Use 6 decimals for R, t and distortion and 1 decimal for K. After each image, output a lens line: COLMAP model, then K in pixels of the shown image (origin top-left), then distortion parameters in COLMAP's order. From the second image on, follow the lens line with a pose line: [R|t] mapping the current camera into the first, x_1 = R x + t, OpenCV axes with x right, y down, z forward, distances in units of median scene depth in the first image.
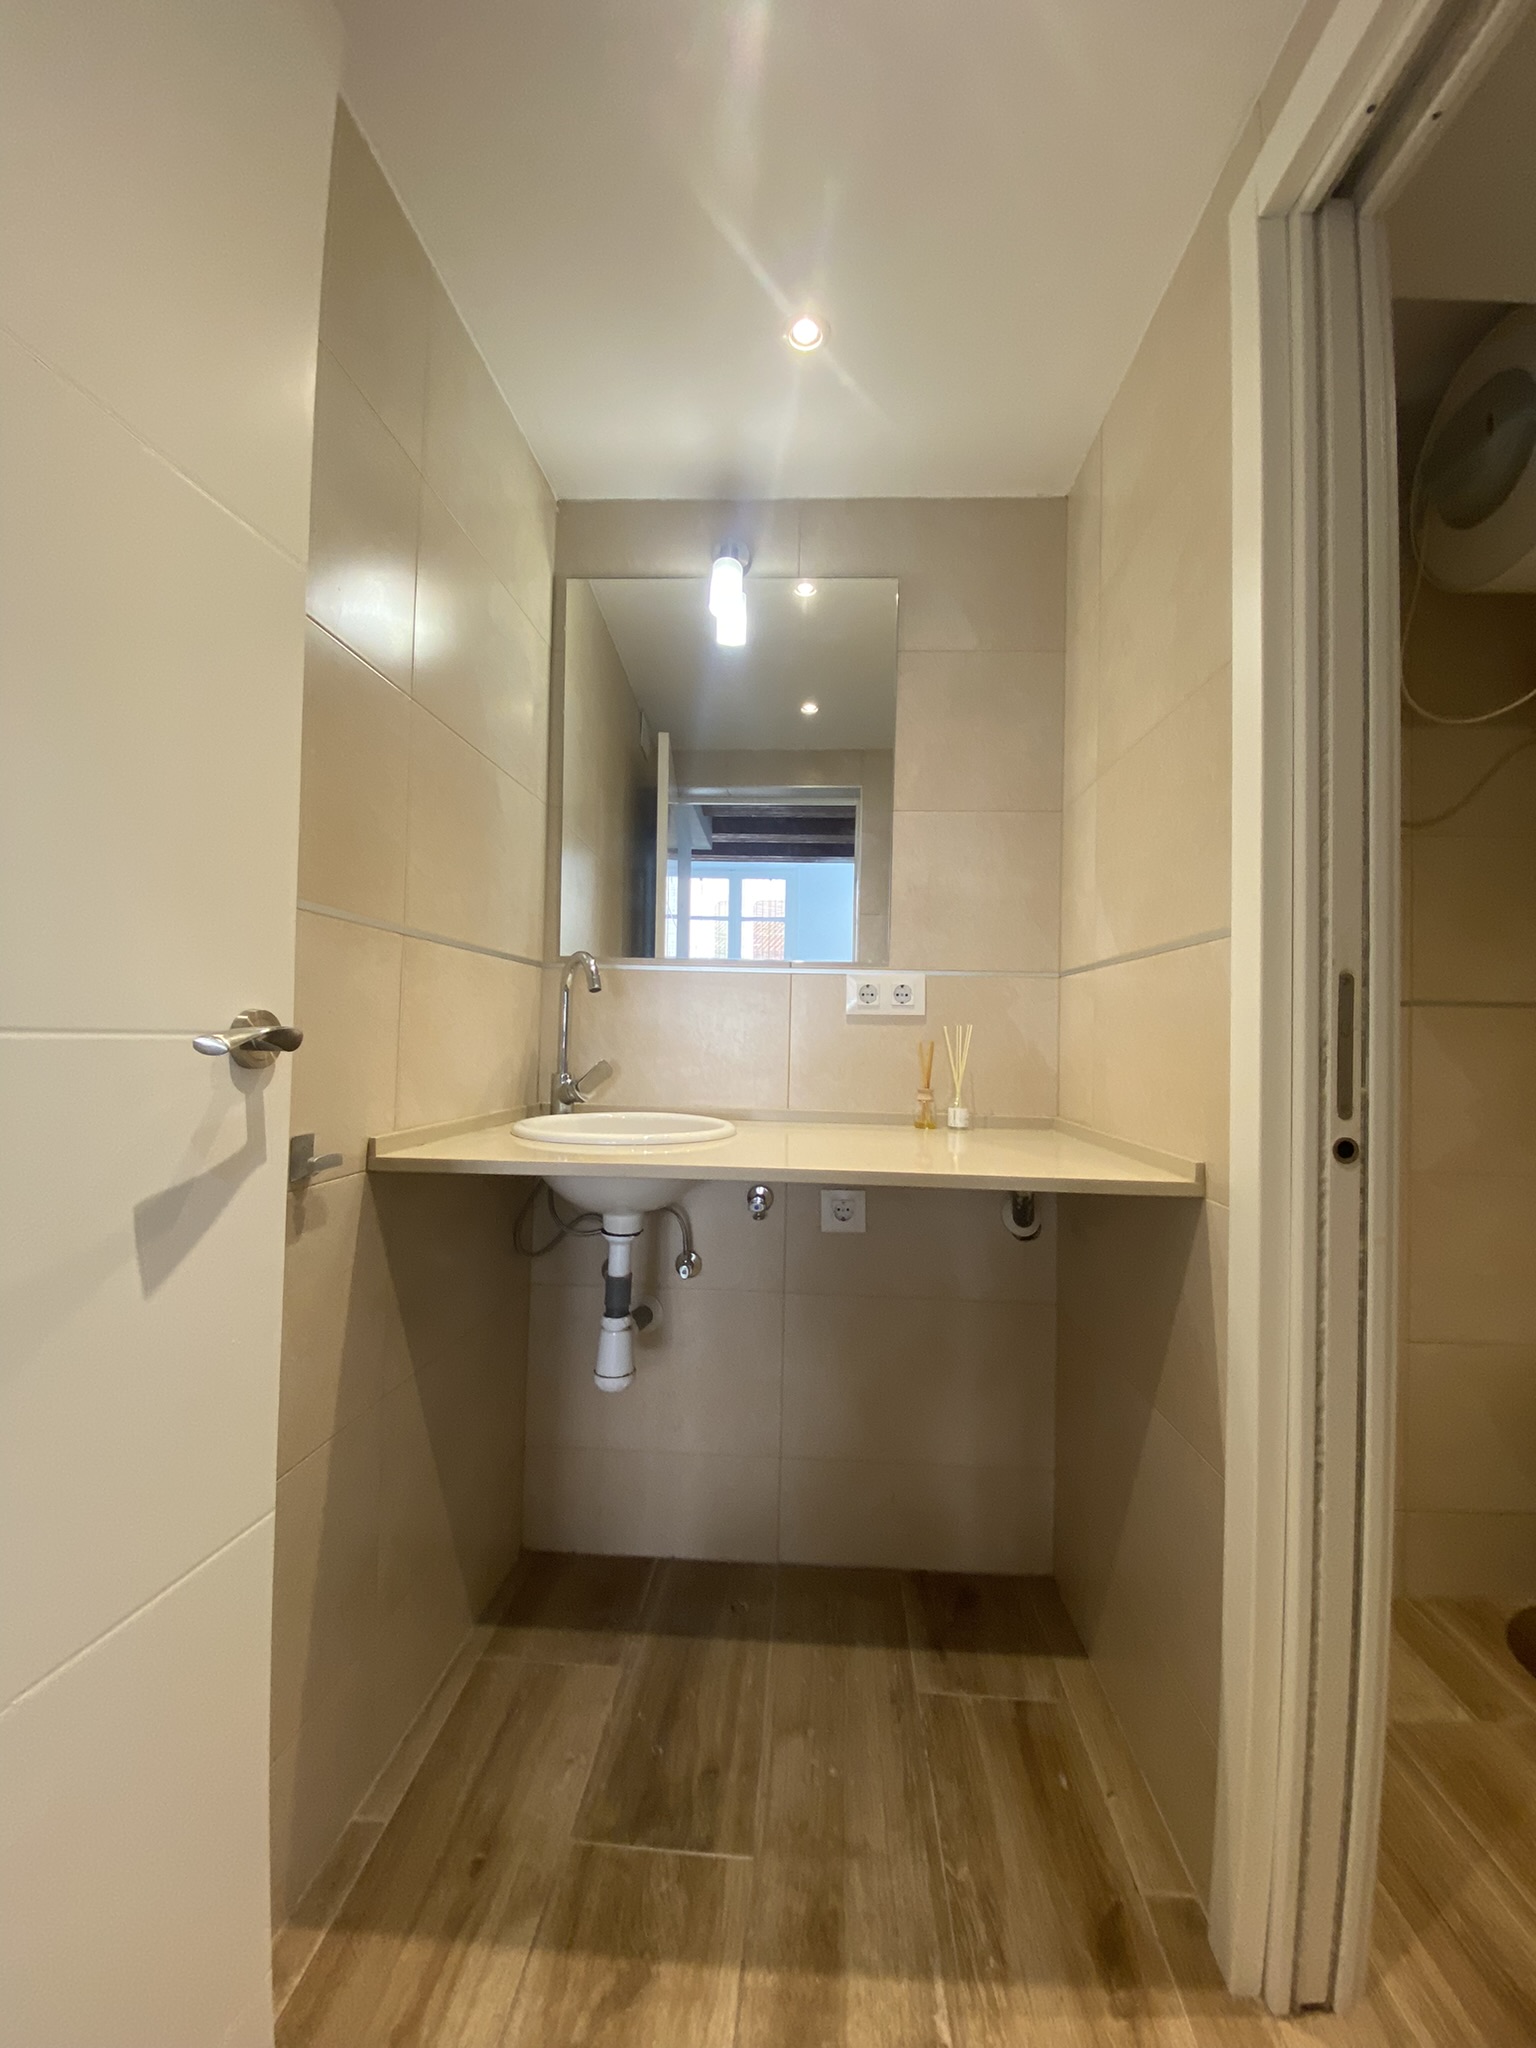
lens RADIAL K [[838.4, 0, 767.3], [0, 838.4, 1019.3], [0, 0, 1]] dist [0.018038, -0.019407]
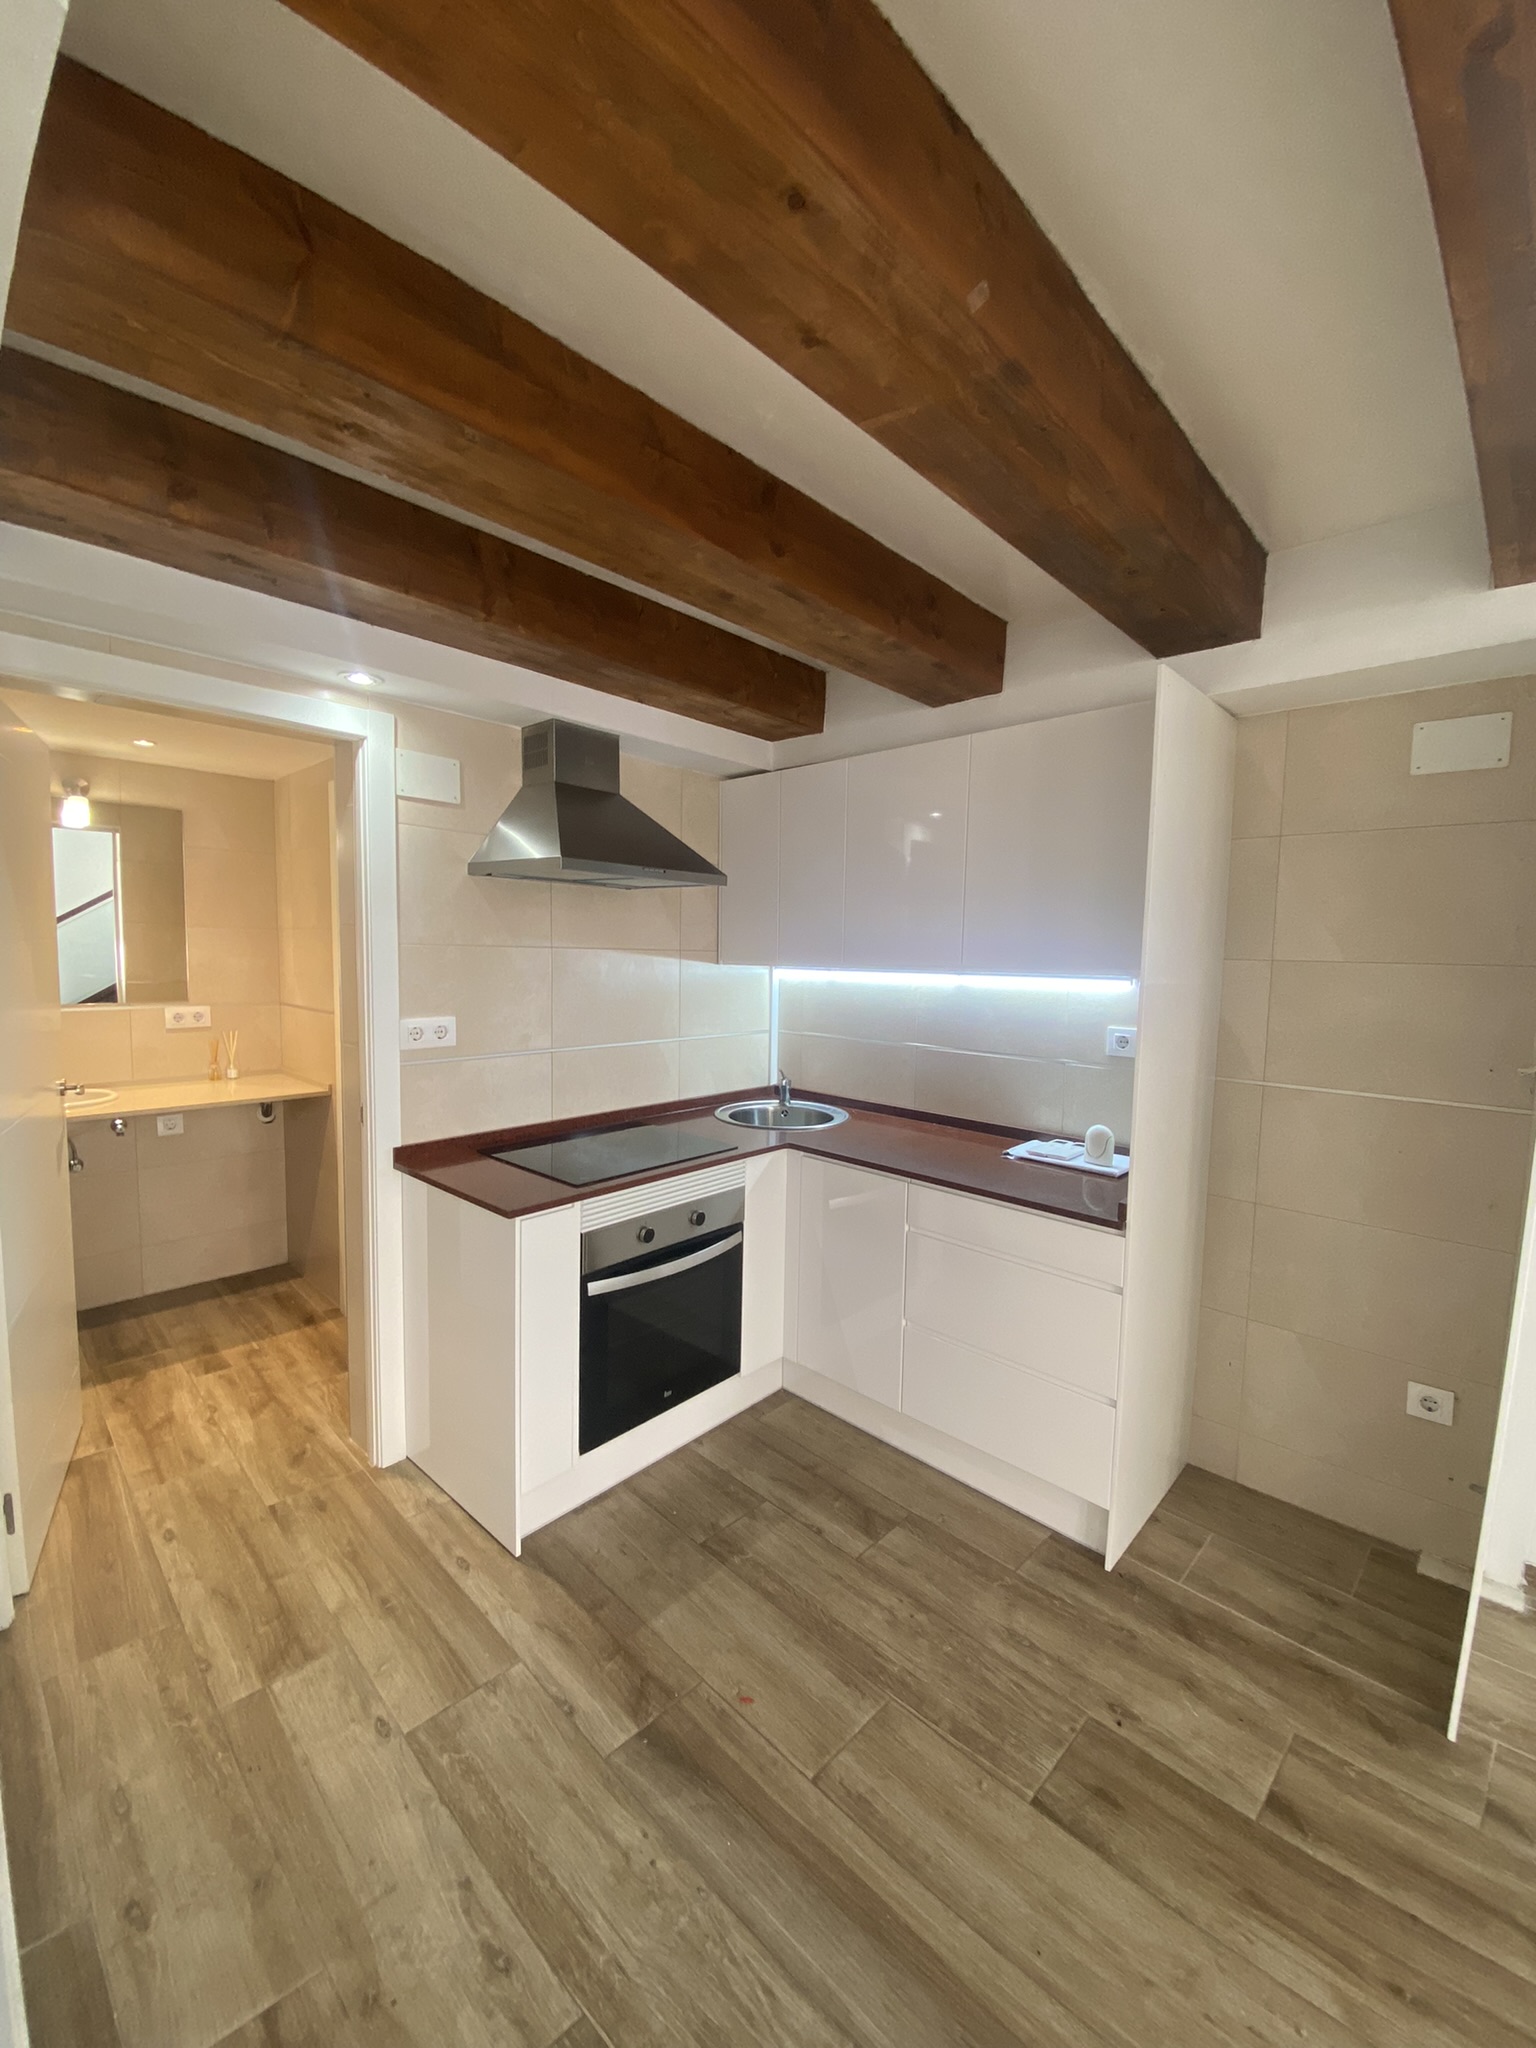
lens RADIAL K [[830.4, 0, 768.0], [0, 830.4, 1024.0], [0, 0, 1]] dist [0.018467, -0.019708]
pose [[0.656687, -0.072707, 0.750651, -0.493775], [-0.020602, 0.993241, 0.114227, -0.299538], [-0.753882, -0.090476, 0.650750, -1.511434]]
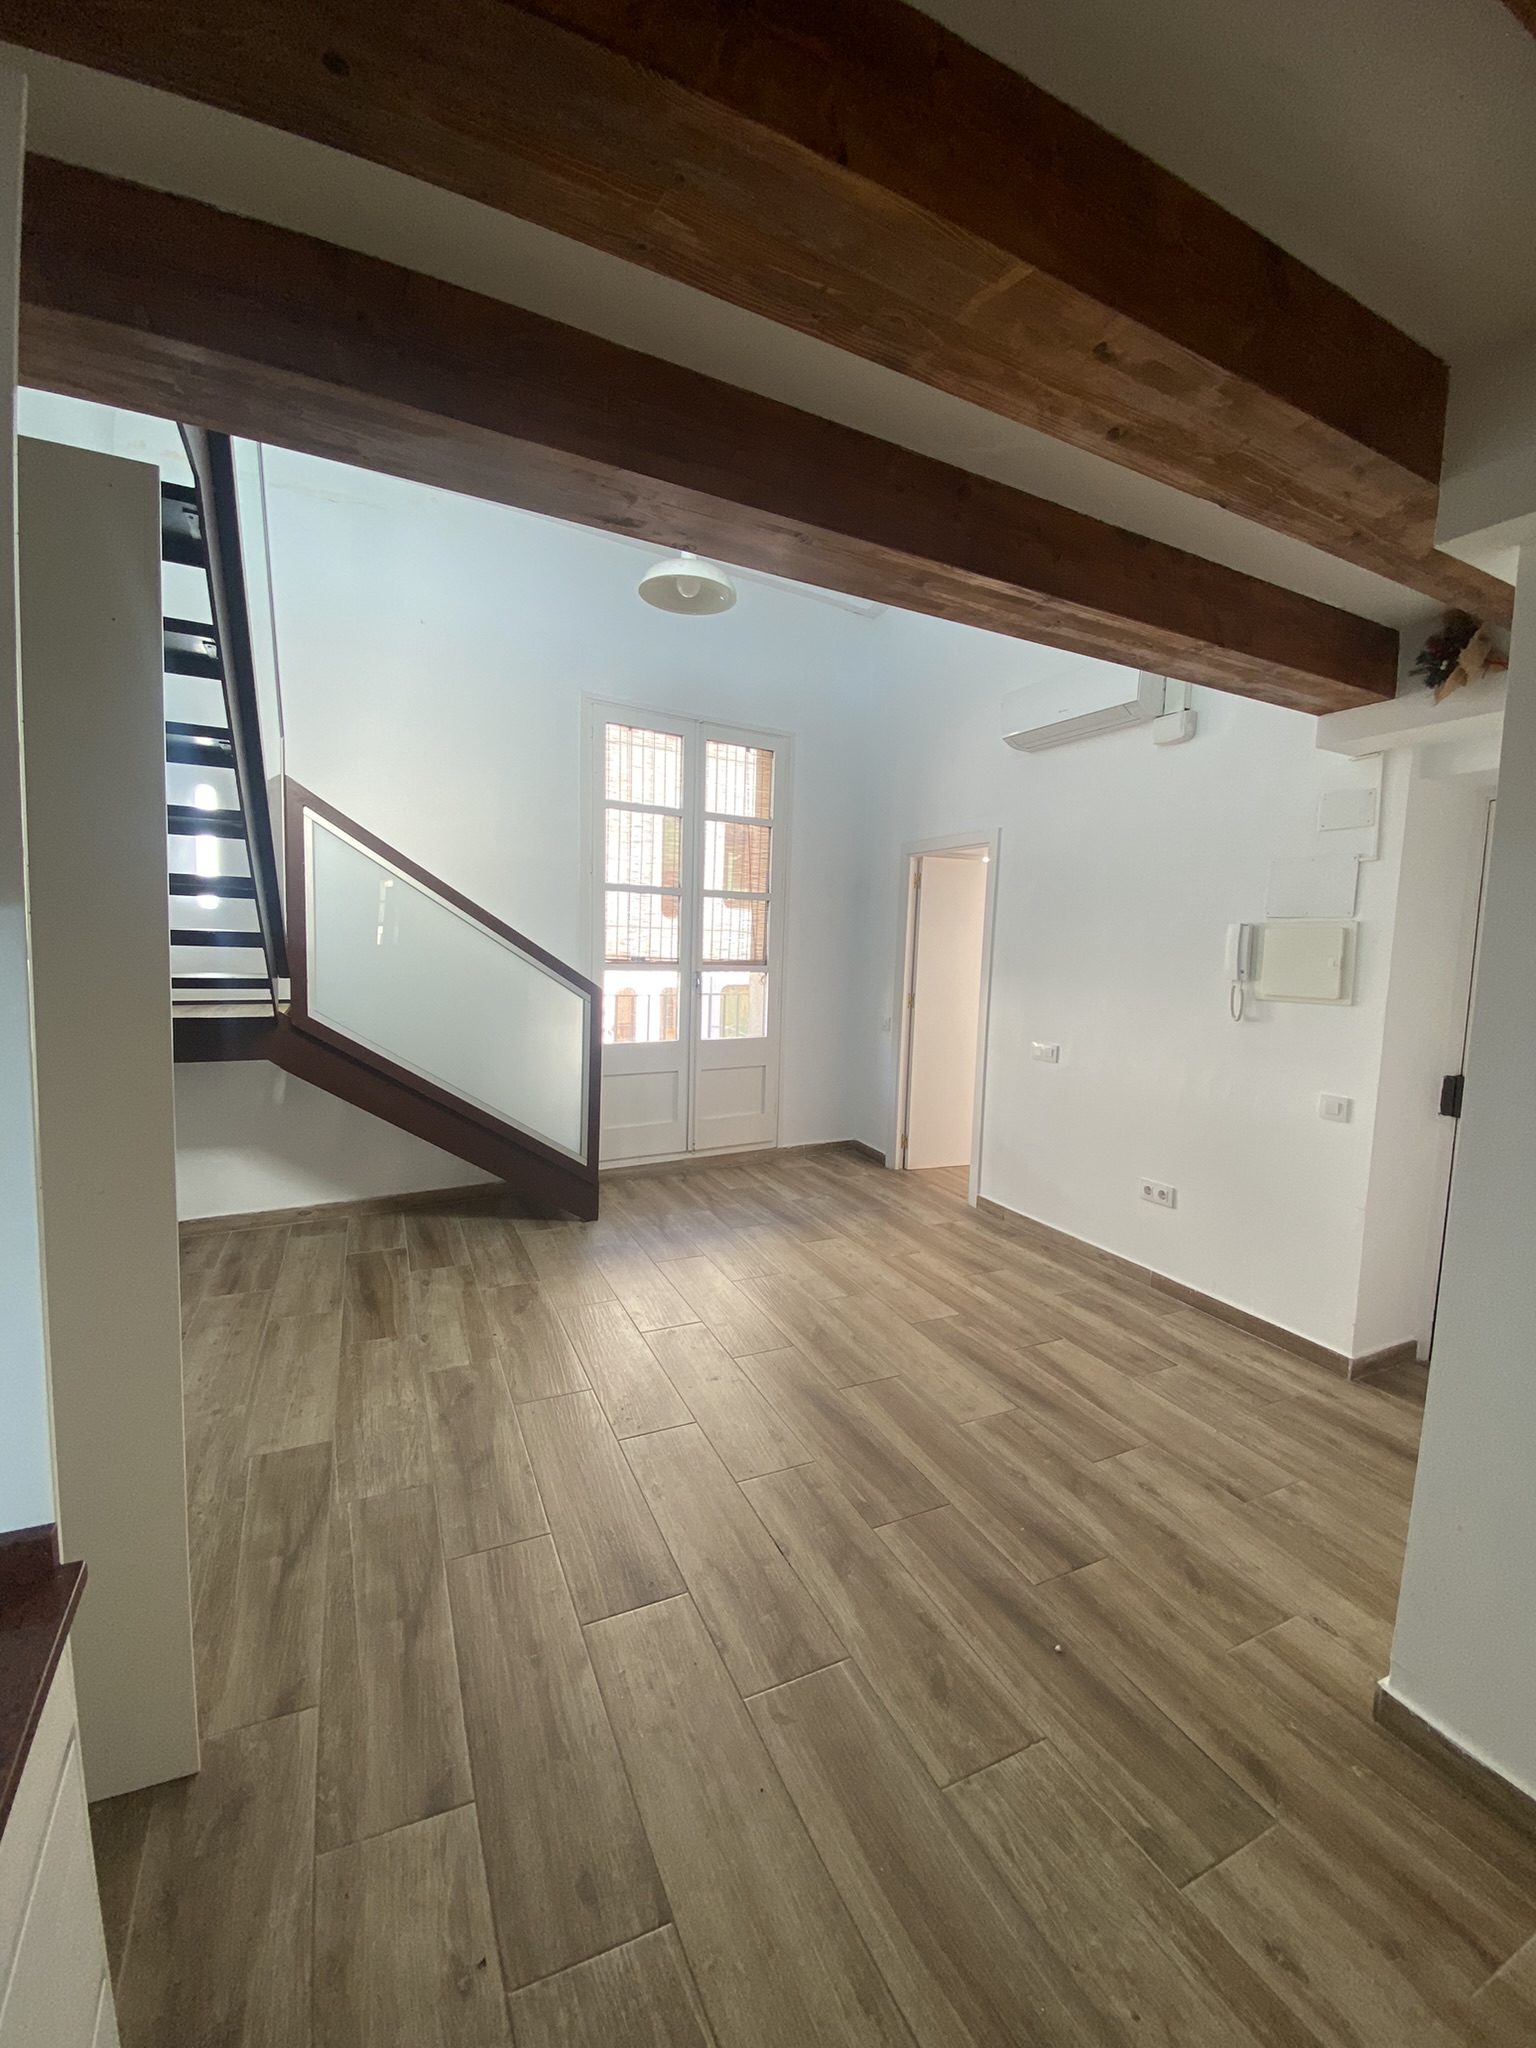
lens RADIAL K [[830.4, 0, 768.0], [0, 830.4, 1024.0], [0, 0, 1]] dist [0.018467, -0.019708]
pose [[-0.871052, -0.001631, -0.491188, 0.607385], [-0.041420, 0.996677, 0.070143, -0.235438], [0.489442, 0.081443, -0.868225, -0.581346]]
